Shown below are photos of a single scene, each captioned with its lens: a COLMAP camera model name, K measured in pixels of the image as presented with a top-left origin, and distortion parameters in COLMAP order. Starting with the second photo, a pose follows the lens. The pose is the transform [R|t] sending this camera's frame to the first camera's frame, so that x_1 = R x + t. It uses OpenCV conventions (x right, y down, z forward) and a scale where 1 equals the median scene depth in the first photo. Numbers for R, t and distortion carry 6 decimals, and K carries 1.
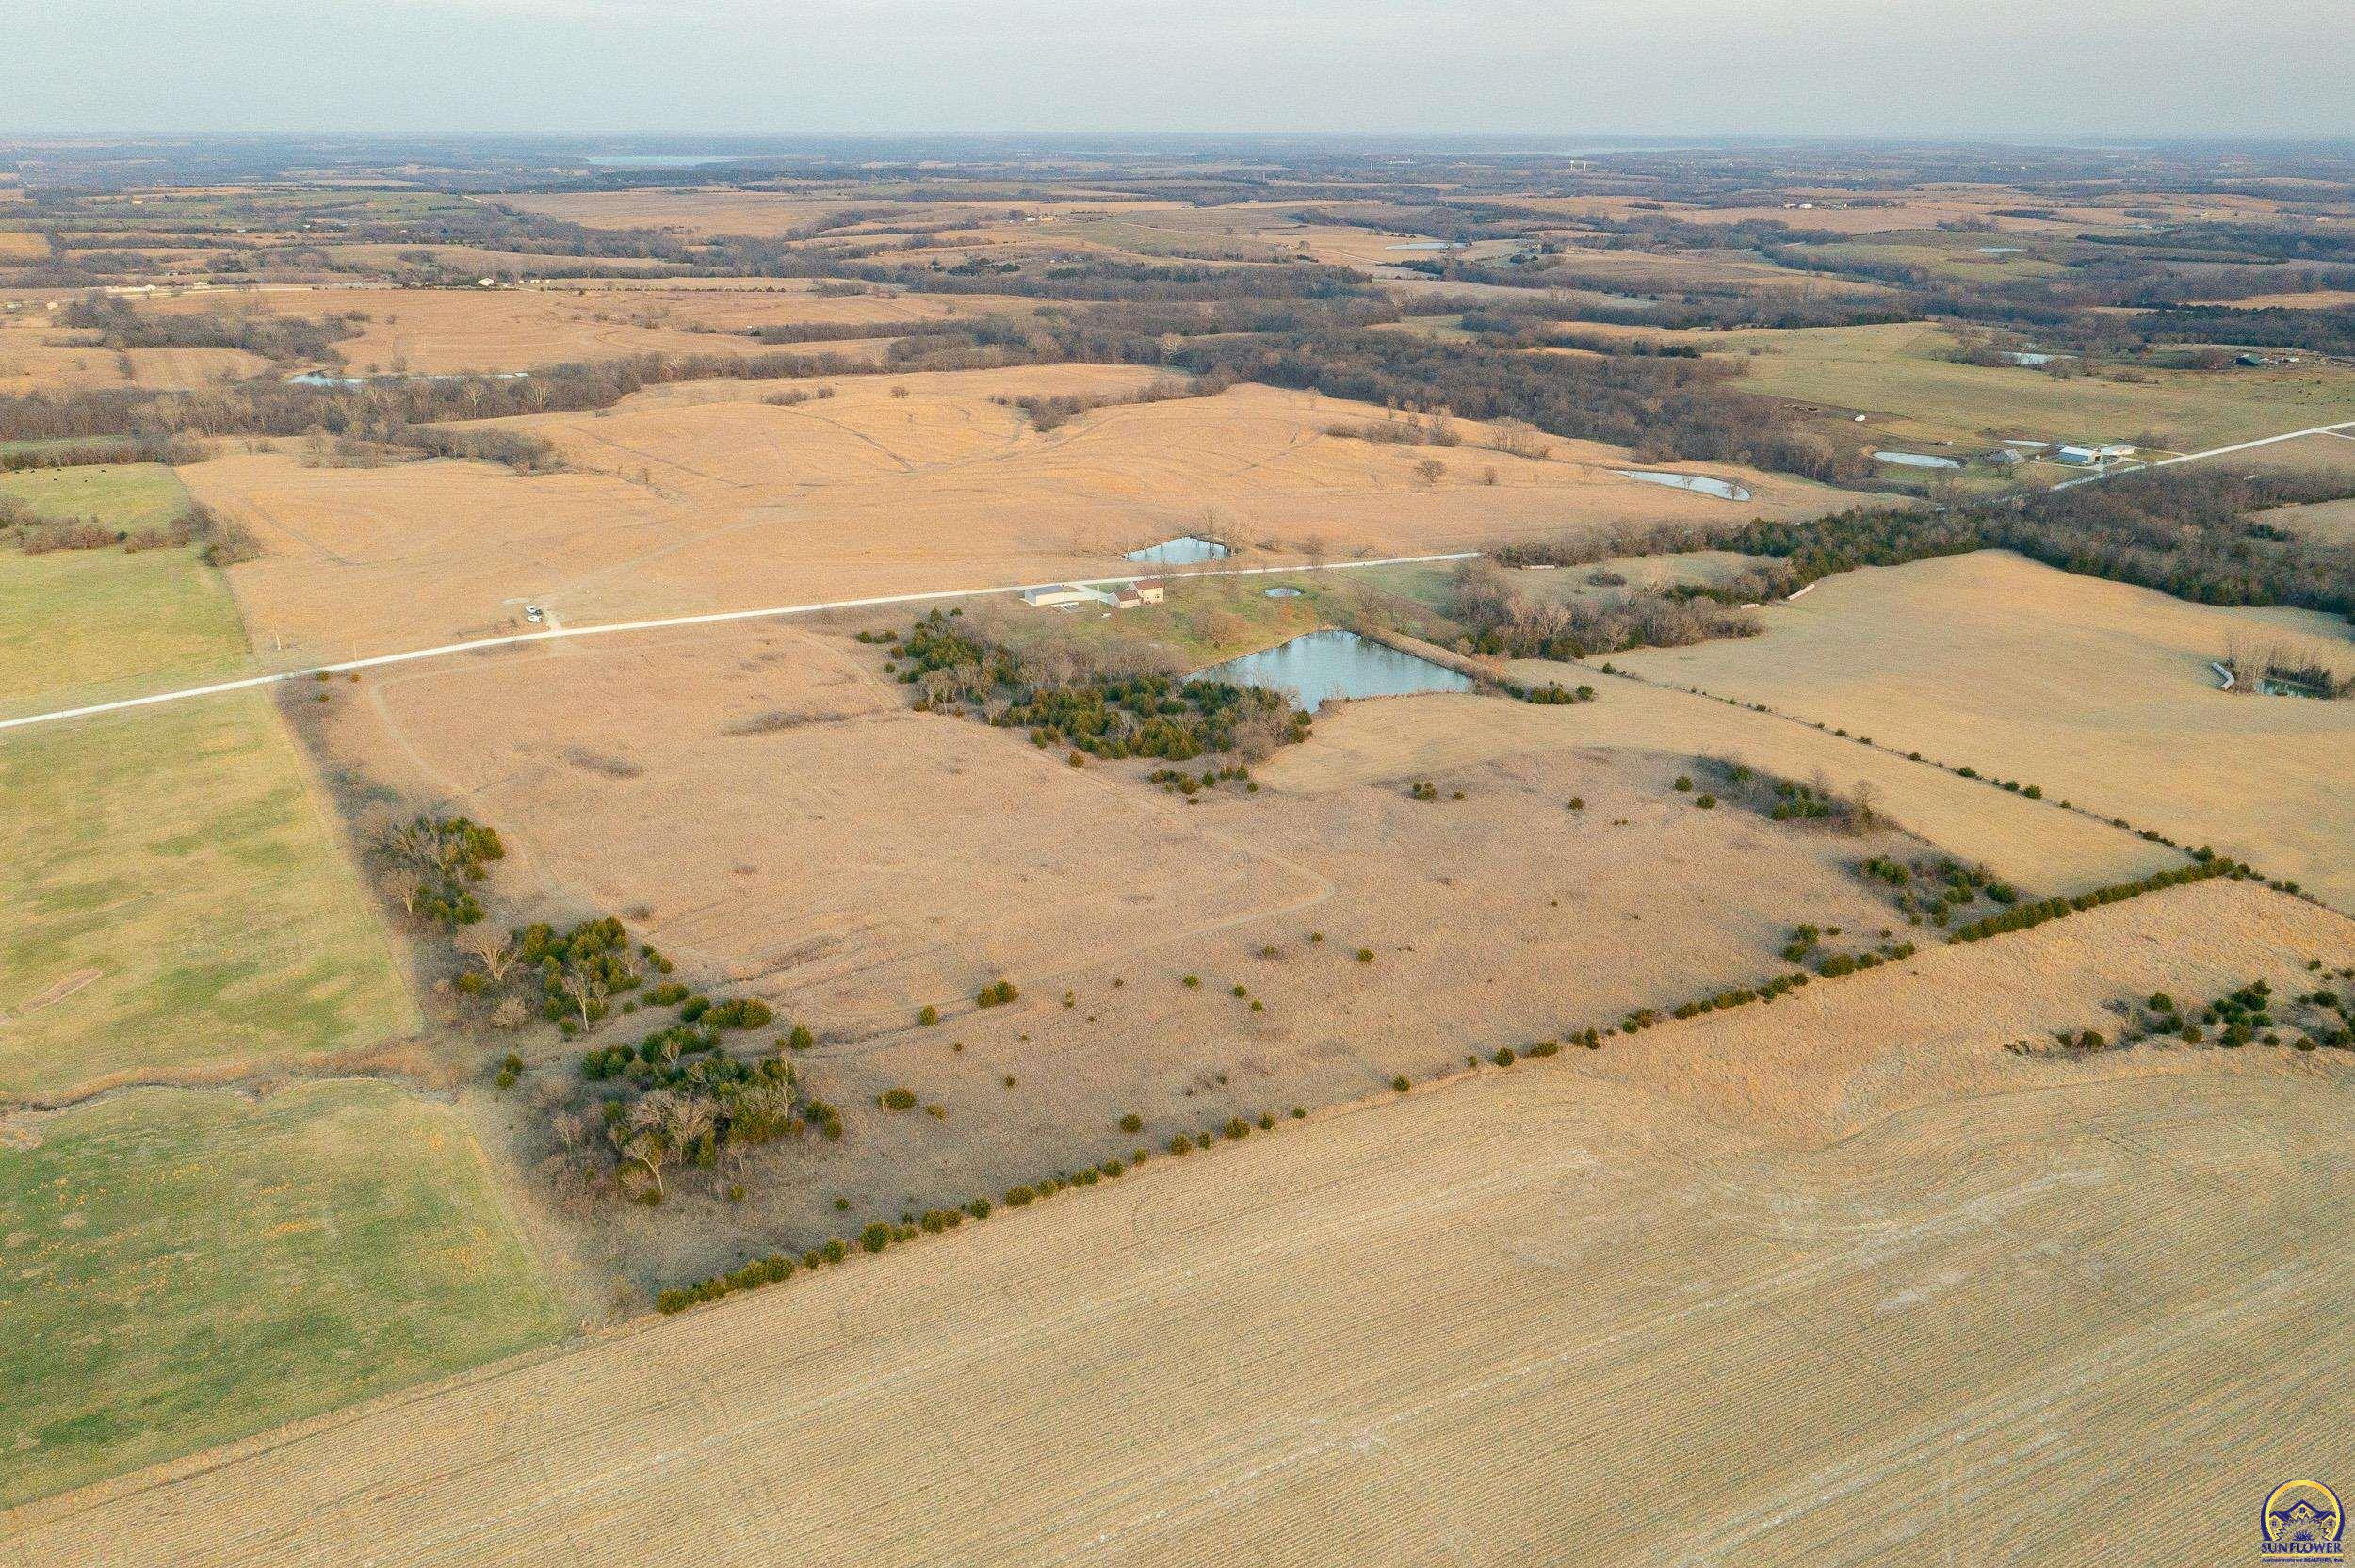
lens RADIAL K [[1888.4, 0, 1128.2], [0, 1888.4, 784.2], [0, 0, 1]] dist [-0.017069, 0.035437]
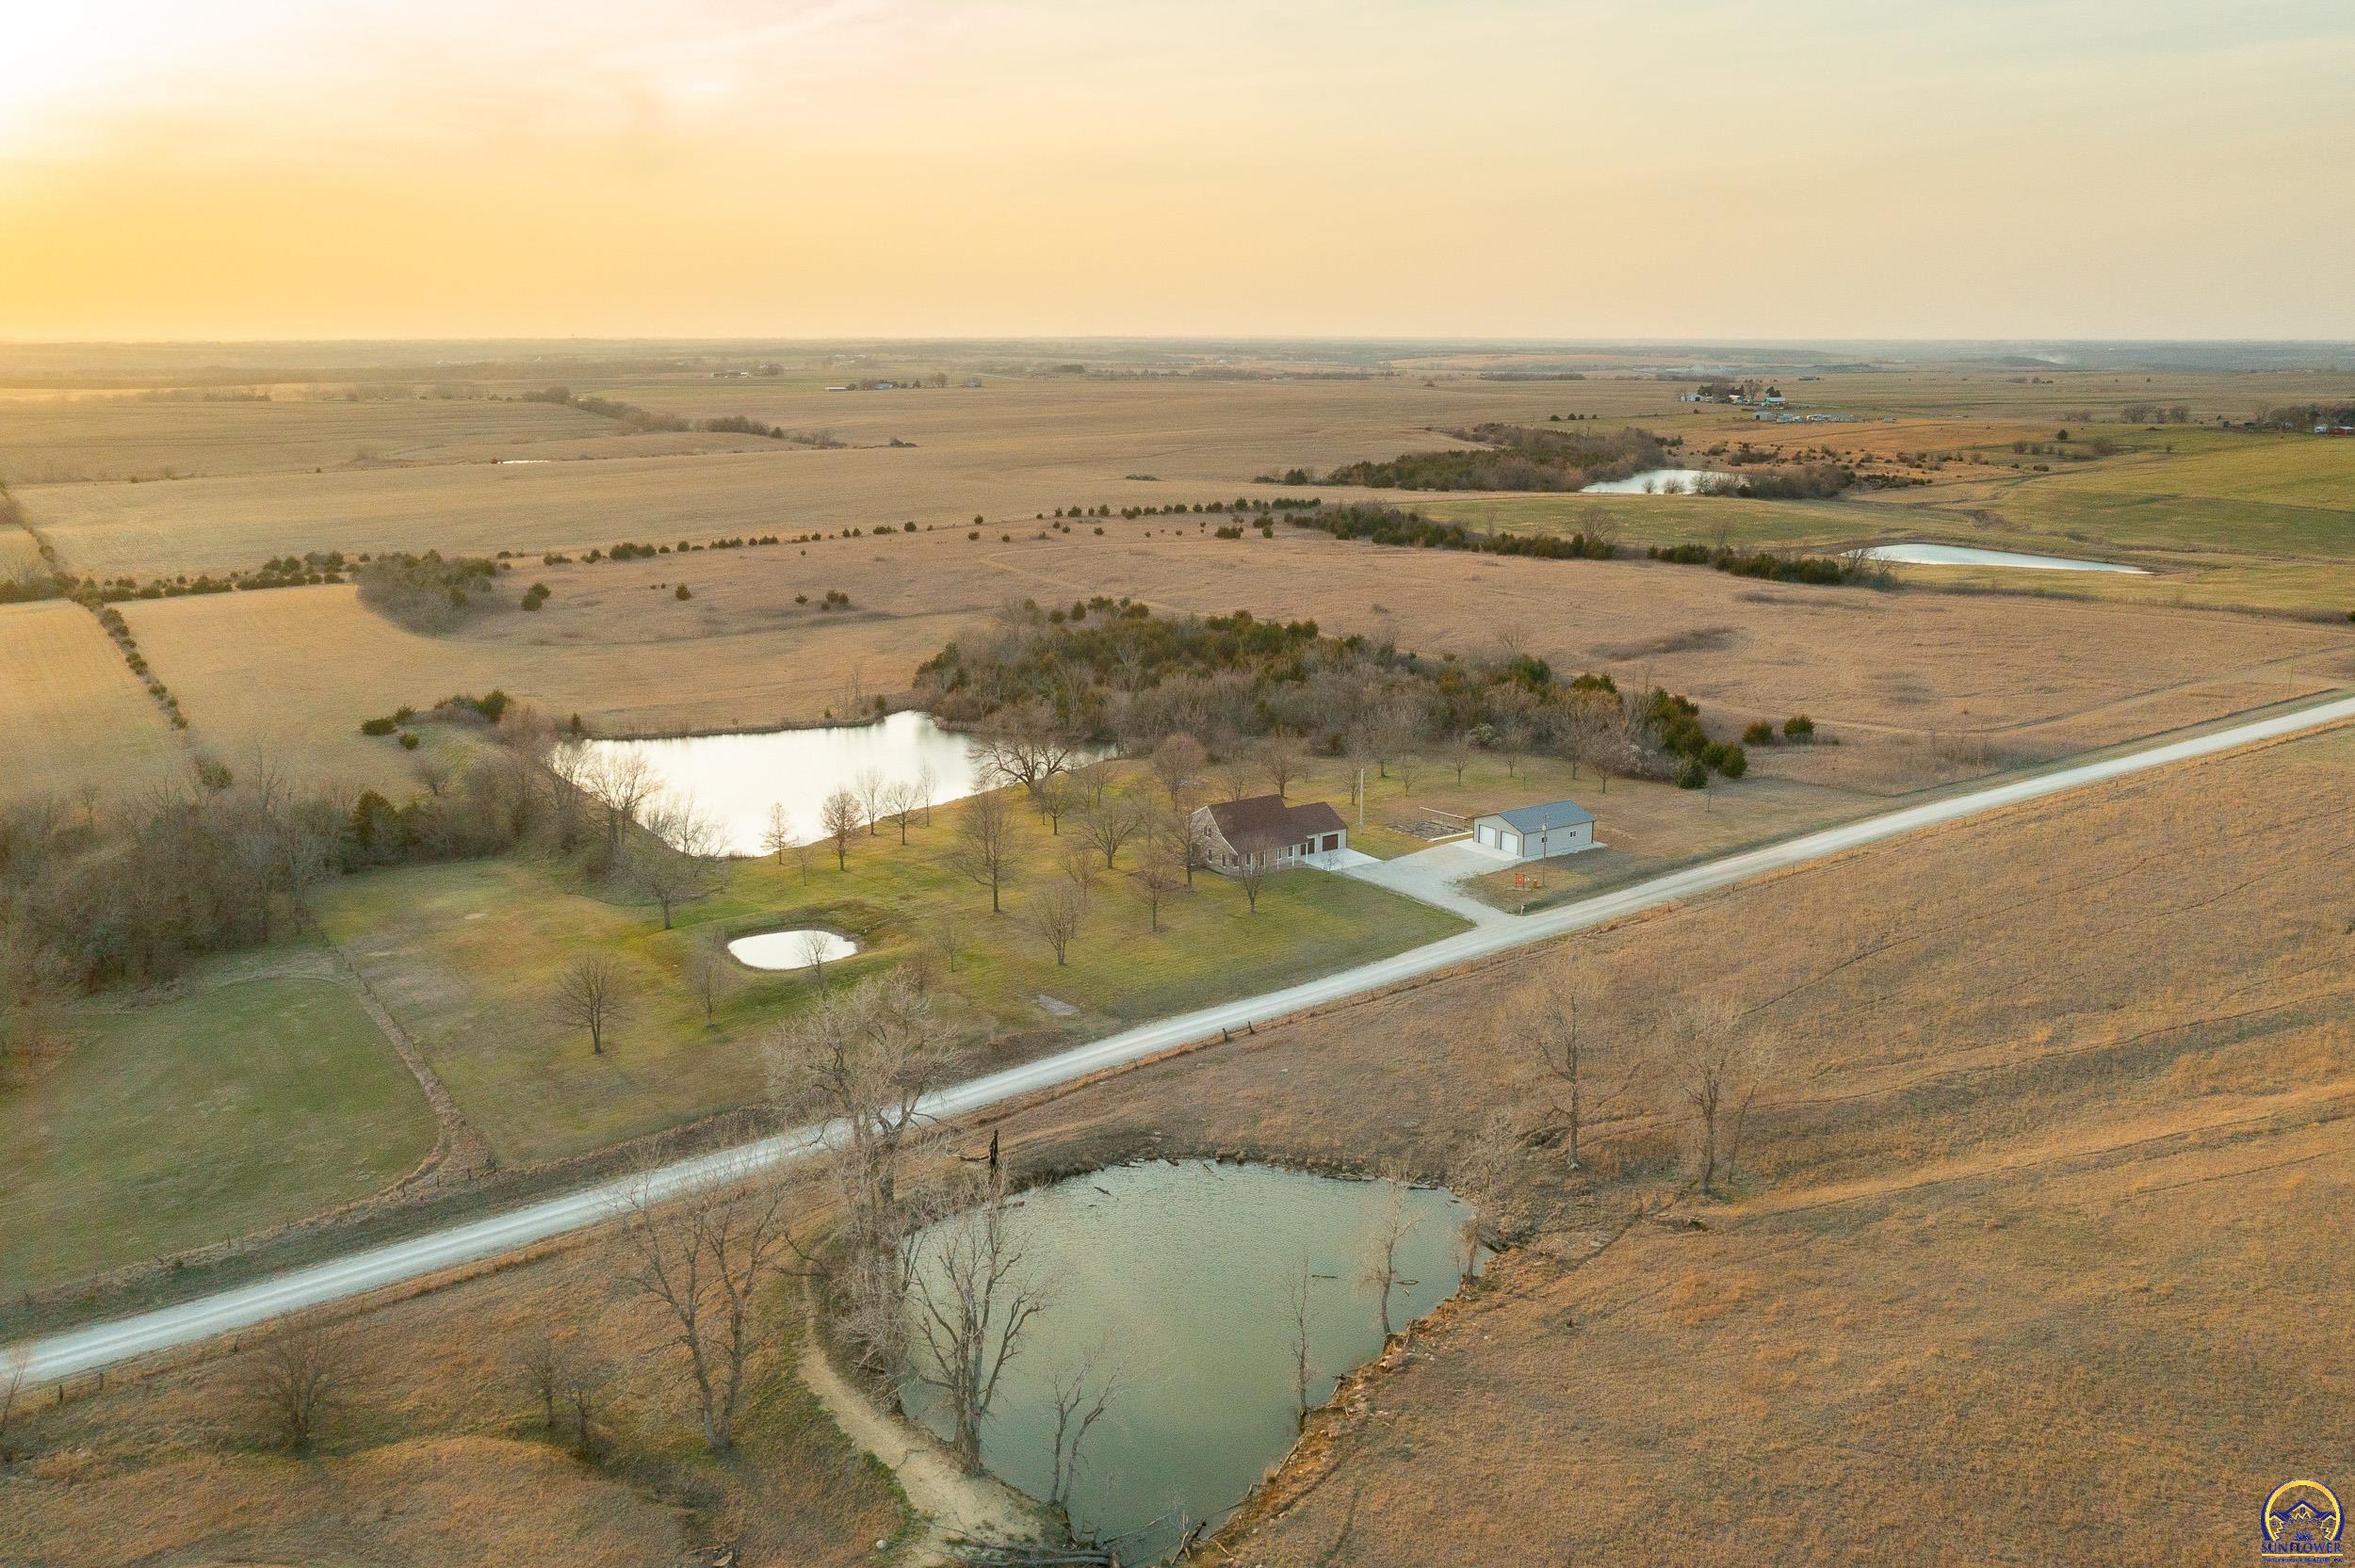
lens RADIAL K [[1928.4, 0, 1180.7], [0, 1928.4, 782.5], [0, 0, 1]] dist [-0.015199, 0.018108]
pose [[-0.997106, 0.019103, -0.073579, 0.045347], [-0.023559, 0.842605, 0.538016, -0.295295], [0.072275, 0.538193, -0.839717, 1.293043]]
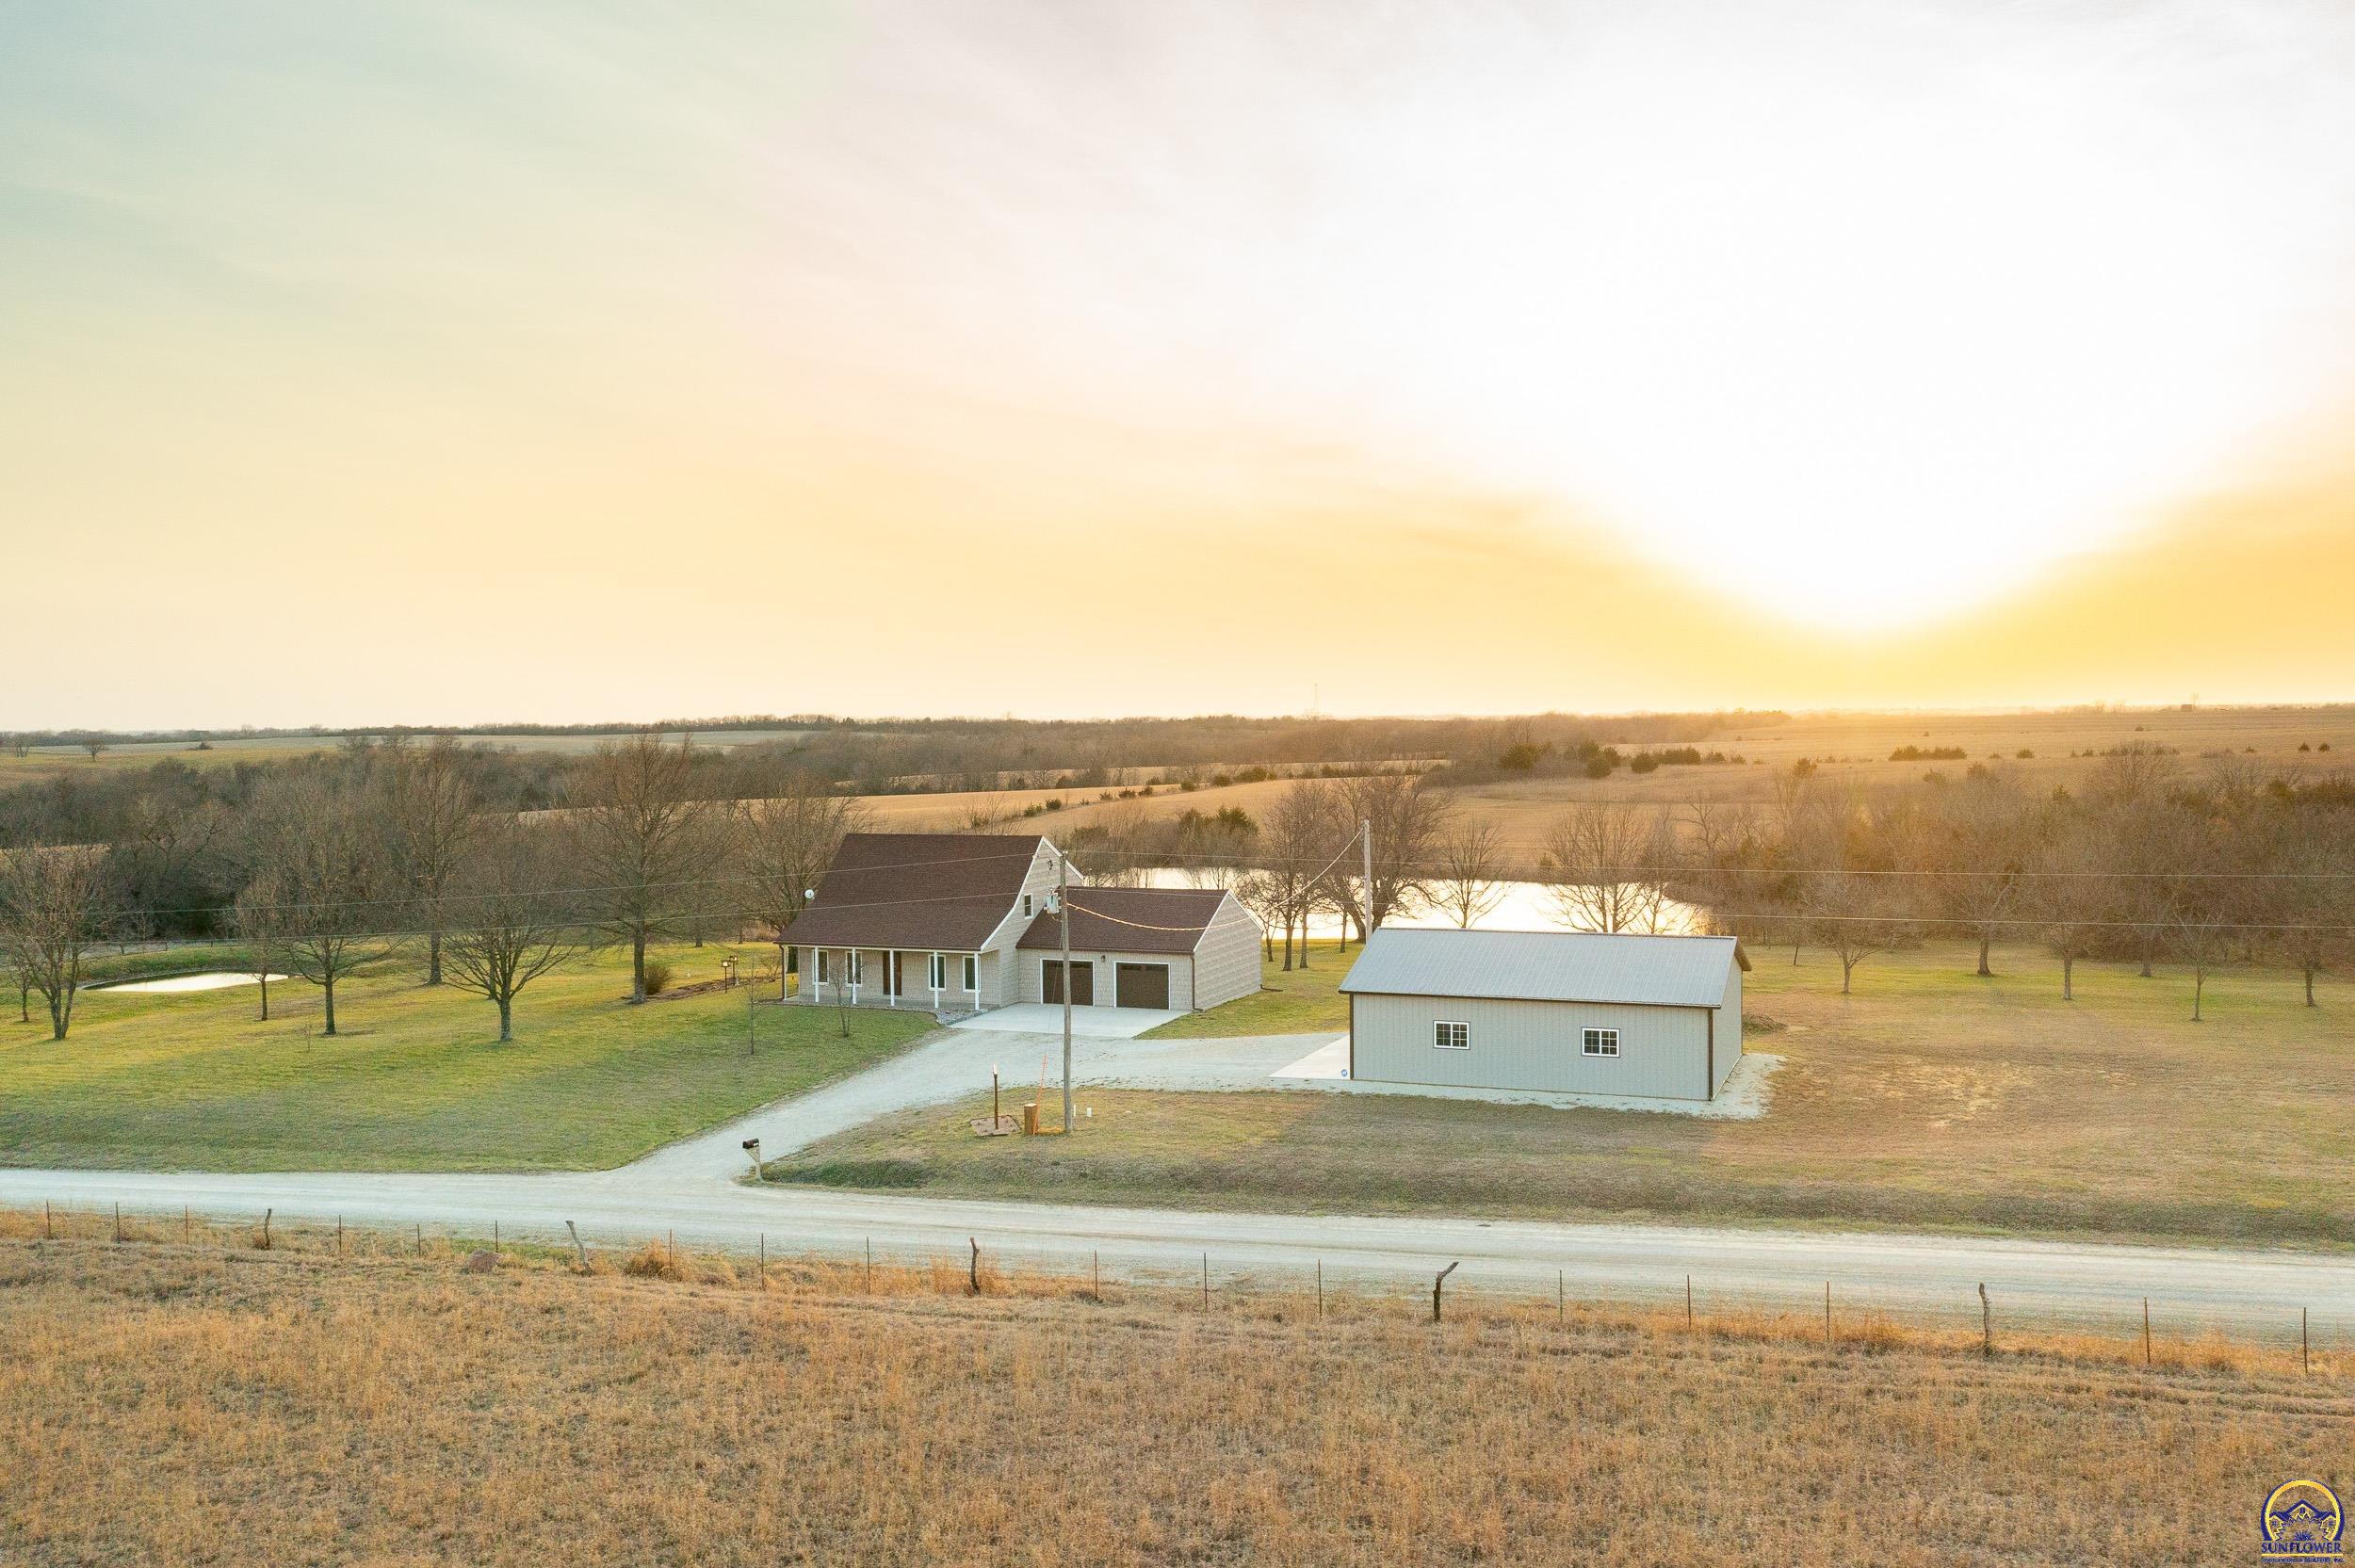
lens RADIAL K [[1928.4, 0, 1180.7], [0, 1928.4, 782.5], [0, 0, 1]] dist [-0.015199, 0.018108]
pose [[-0.614985, -0.015433, 0.788388, -0.109032], [0.276170, 0.932269, 0.233677, -0.139880], [-0.738596, 0.361437, -0.569069, 1.072558]]
